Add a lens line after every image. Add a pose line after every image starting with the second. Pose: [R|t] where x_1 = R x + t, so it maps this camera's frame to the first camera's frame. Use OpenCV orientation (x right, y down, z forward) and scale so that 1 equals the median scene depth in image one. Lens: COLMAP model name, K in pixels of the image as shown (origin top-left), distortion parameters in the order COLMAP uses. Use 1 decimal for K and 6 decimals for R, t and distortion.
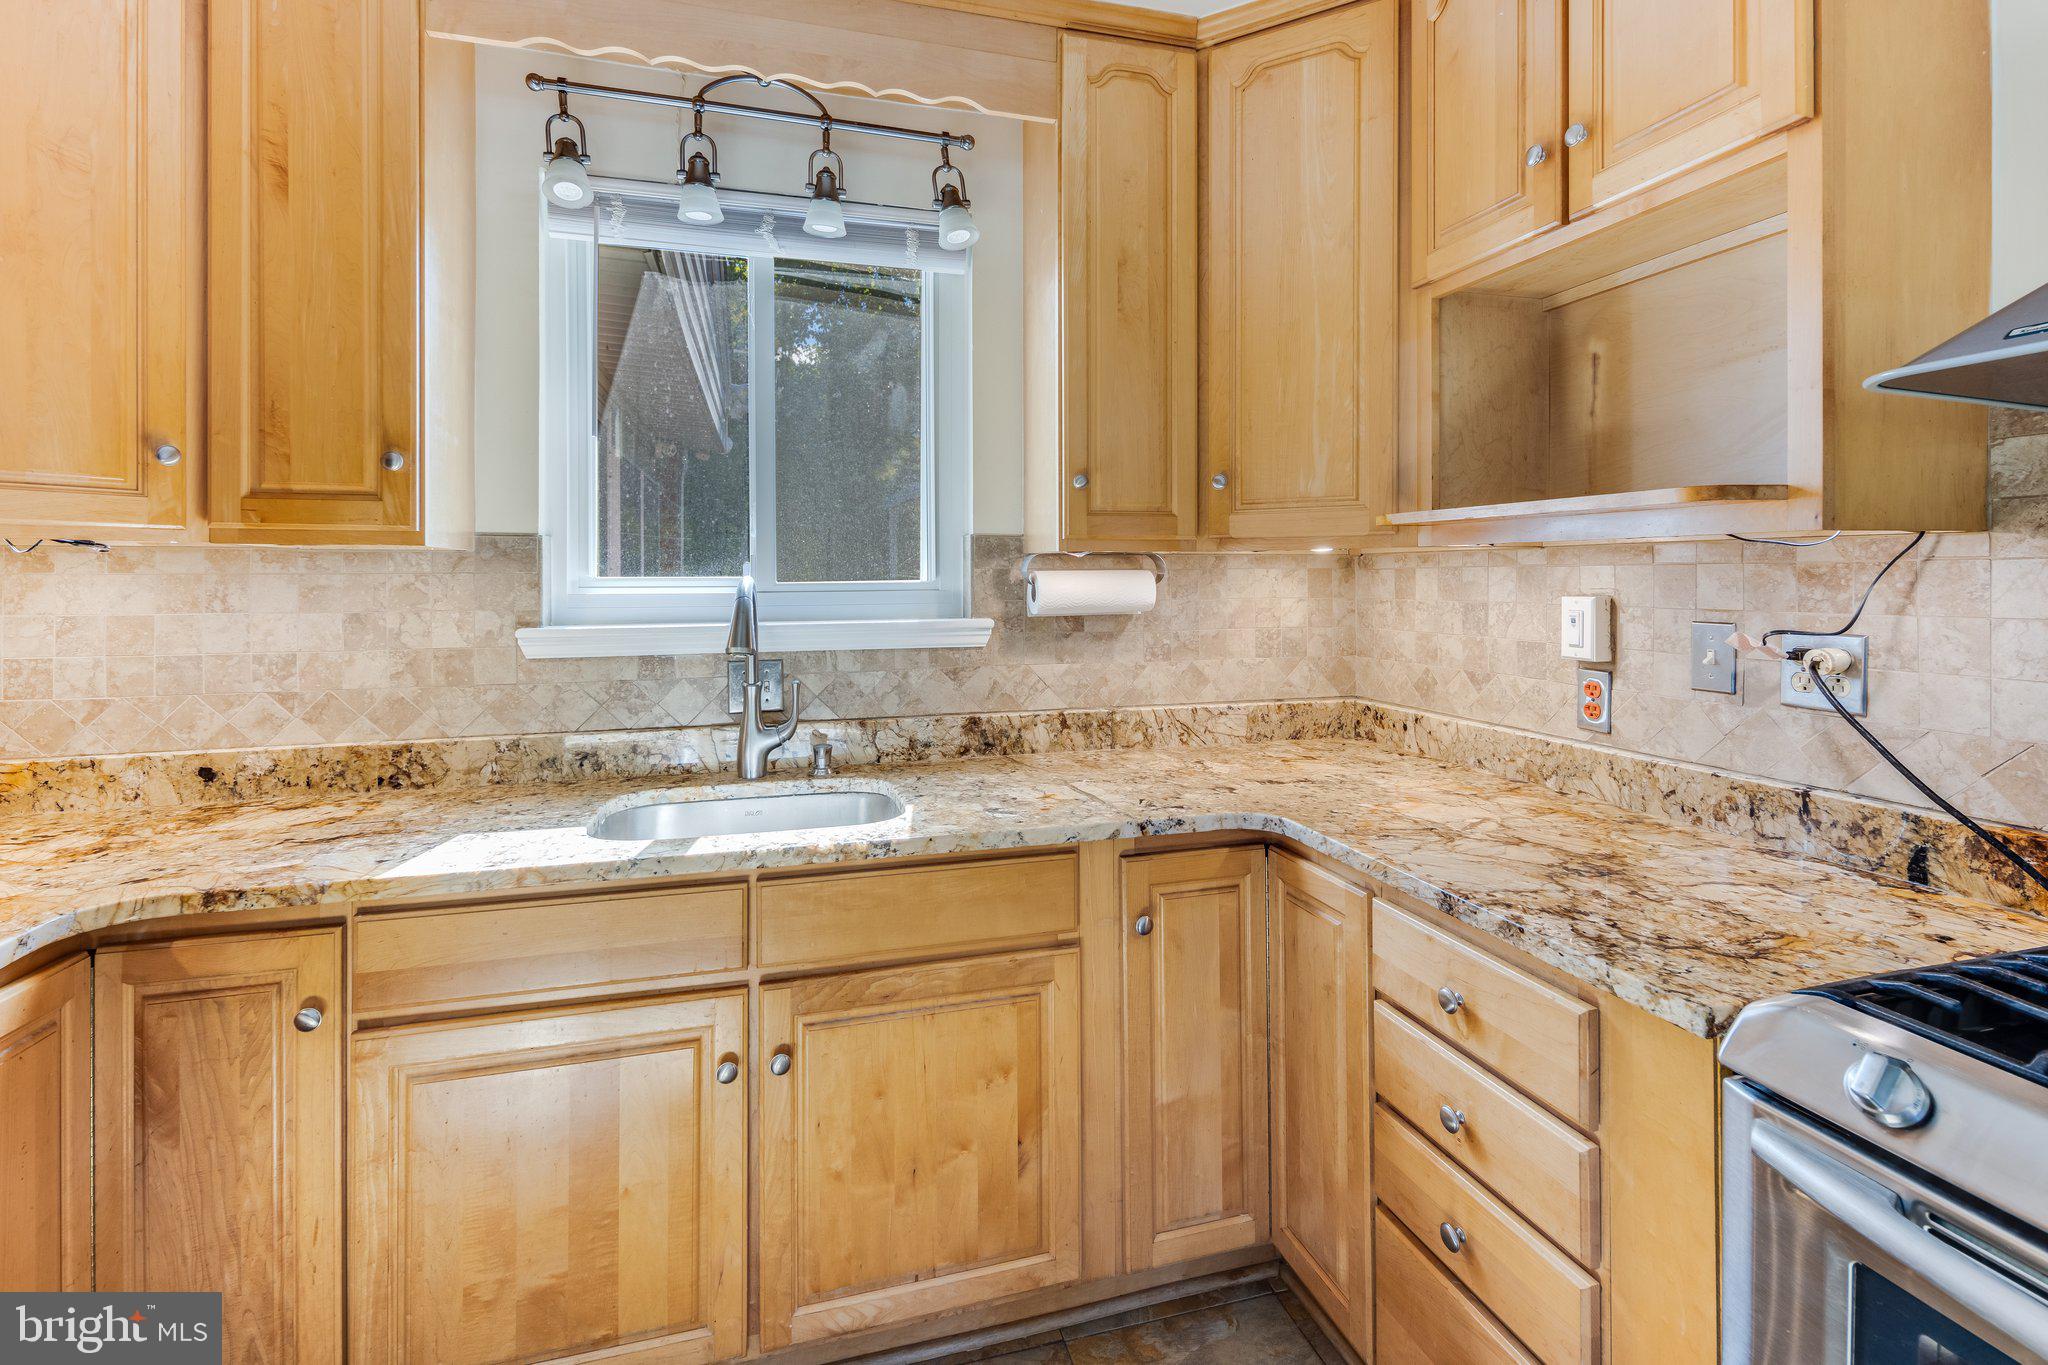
lens RADIAL K [[914.7, 0, 1019.7], [0, 914.7, 577.9], [0, 0, 1]] dist [0.004437, -0.003965]
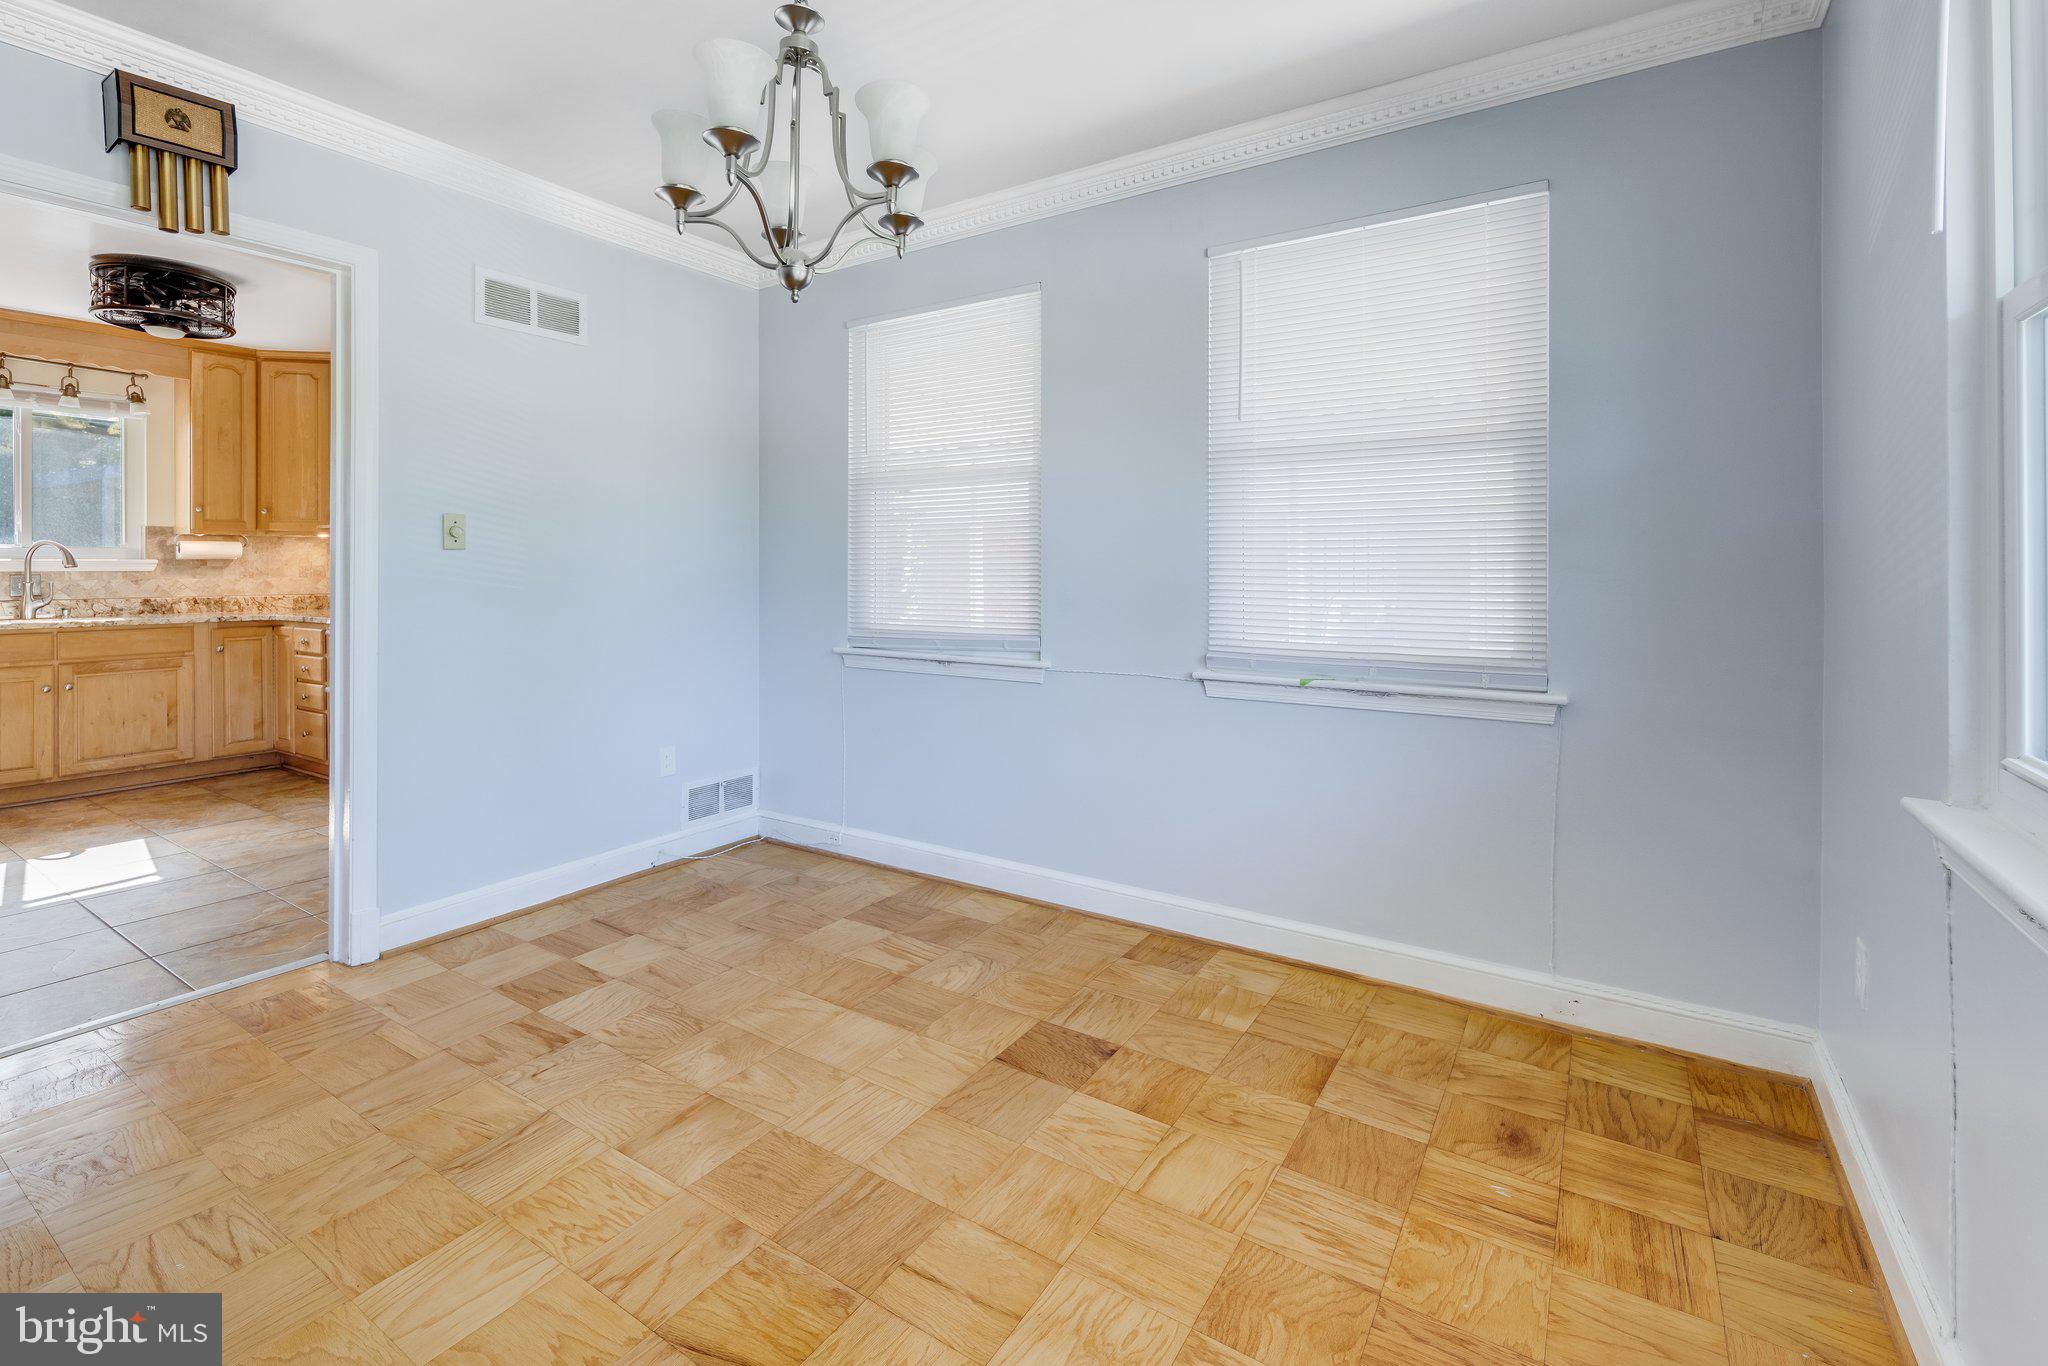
lens RADIAL K [[914.7, 0, 1017.4], [0, 914.7, 570.6], [0, 0, 1]] dist [0.004437, -0.003965]
pose [[0.750150, 0.001772, 0.661266, 0.090291], [-0.002713, 0.999996, 0.000398, 0.075736], [-0.661263, -0.002092, 0.750152, -2.763898]]
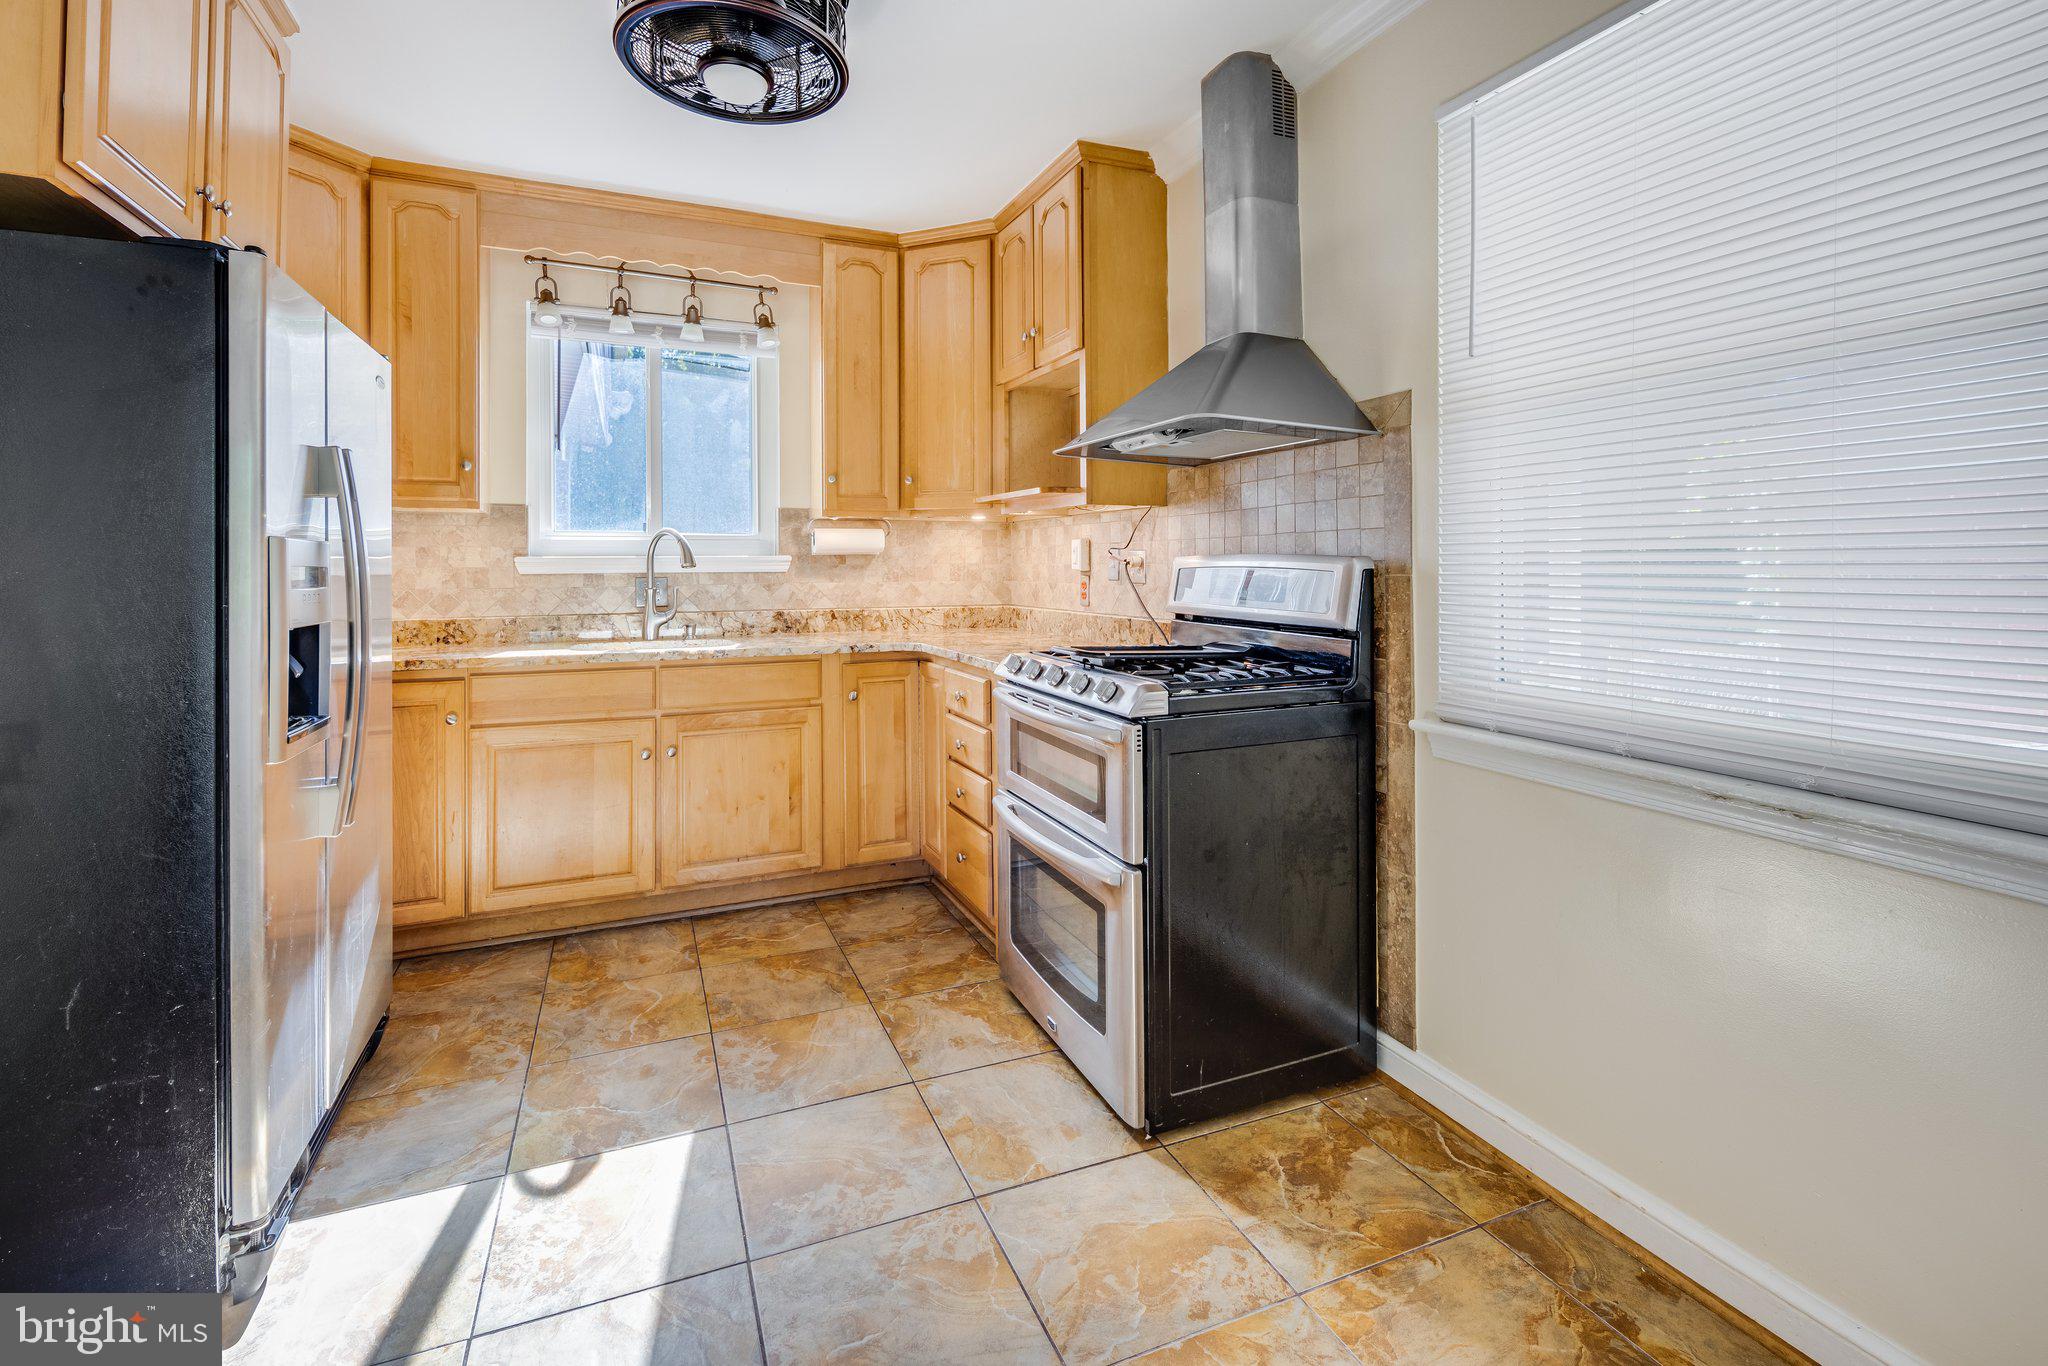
lens RADIAL K [[914.7, 0, 1012.8], [0, 914.7, 566.3], [0, 0, 1]] dist [0.004437, -0.003965]
pose [[0.991416, 0.000045, 0.130742, 0.184996], [-0.000341, 0.999997, 0.002239, 0.068760], [-0.130742, -0.002264, 0.991414, -0.905379]]
